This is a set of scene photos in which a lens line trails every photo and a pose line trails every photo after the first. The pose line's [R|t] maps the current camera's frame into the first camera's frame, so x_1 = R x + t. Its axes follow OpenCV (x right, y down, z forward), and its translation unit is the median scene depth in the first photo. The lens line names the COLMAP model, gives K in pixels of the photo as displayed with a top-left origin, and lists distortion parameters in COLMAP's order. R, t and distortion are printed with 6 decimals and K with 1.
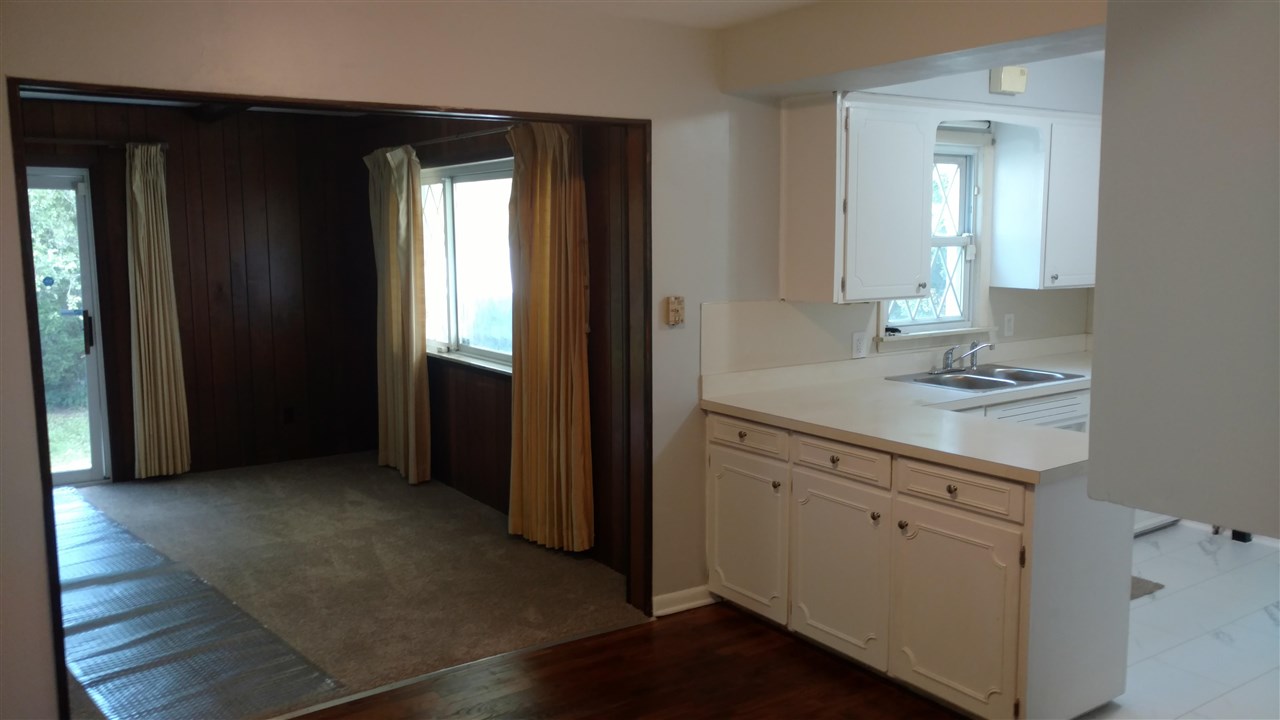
lens RADIAL K [[1008.2, 0, 640.0], [0, 1008.2, 360.0], [0, 0, 1]] dist [0.037518, -0.079181]
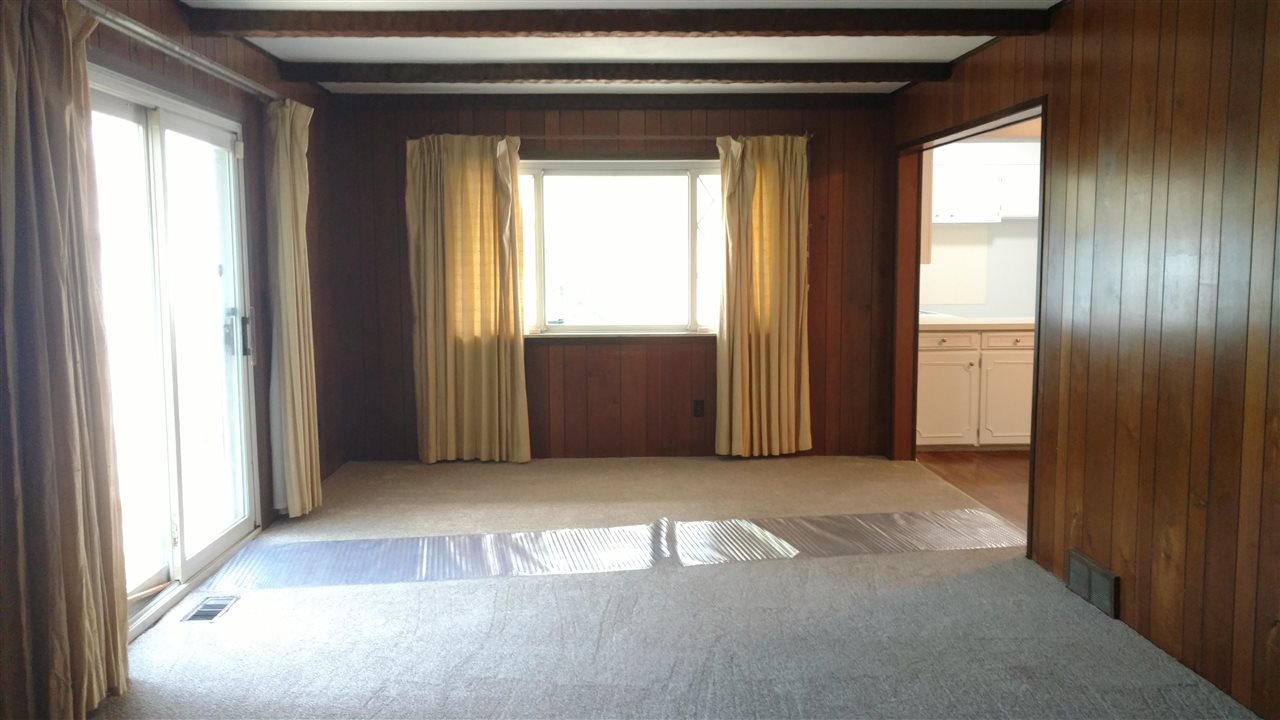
lens RADIAL K [[1008.2, 0, 640.0], [0, 1008.2, 360.0], [0, 0, 1]] dist [0.037518, -0.079181]
pose [[0.534938, -0.087929, 0.840304, -1.058044], [0.111062, 0.993258, 0.033232, -0.003531], [-0.837560, 0.075549, 0.541097, 0.345138]]
